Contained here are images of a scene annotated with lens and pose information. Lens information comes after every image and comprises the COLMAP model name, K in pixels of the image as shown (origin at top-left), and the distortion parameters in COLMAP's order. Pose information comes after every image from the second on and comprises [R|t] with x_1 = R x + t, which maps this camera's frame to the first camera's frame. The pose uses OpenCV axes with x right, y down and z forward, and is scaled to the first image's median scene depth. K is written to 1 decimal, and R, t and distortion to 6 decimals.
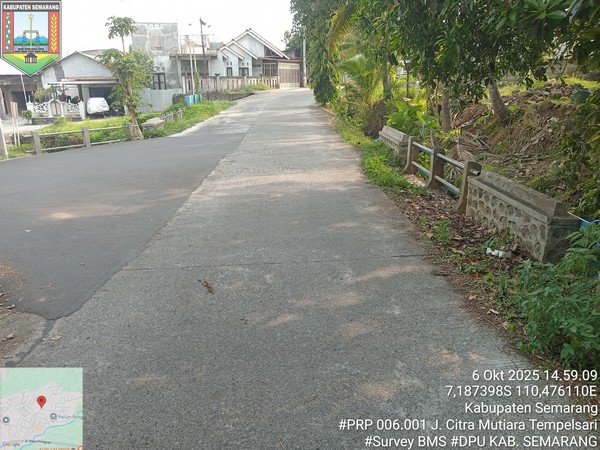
lens RADIAL K [[446.3, 0, 300.3], [0, 446.3, 228.9], [0, 0, 1]] dist [0.043723, -0.105021]
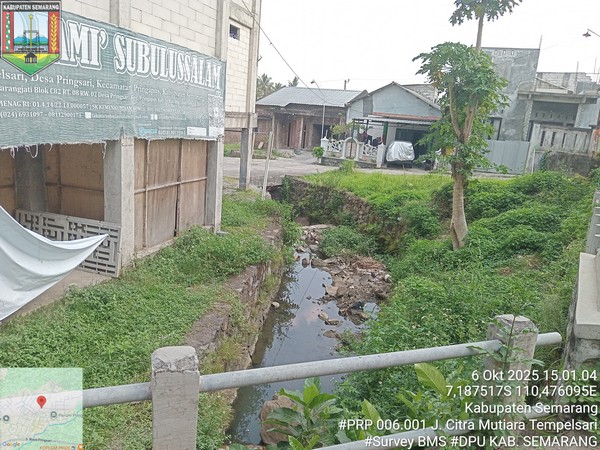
lens RADIAL K [[446.3, 0, 300.3], [0, 446.3, 228.9], [0, 0, 1]] dist [0.043723, -0.105021]
pose [[0.796213, 0.212351, -0.566527, -0.135472], [-0.270141, 0.962636, -0.018840, -0.092043], [0.541358, 0.168043, 0.823828, 0.315217]]
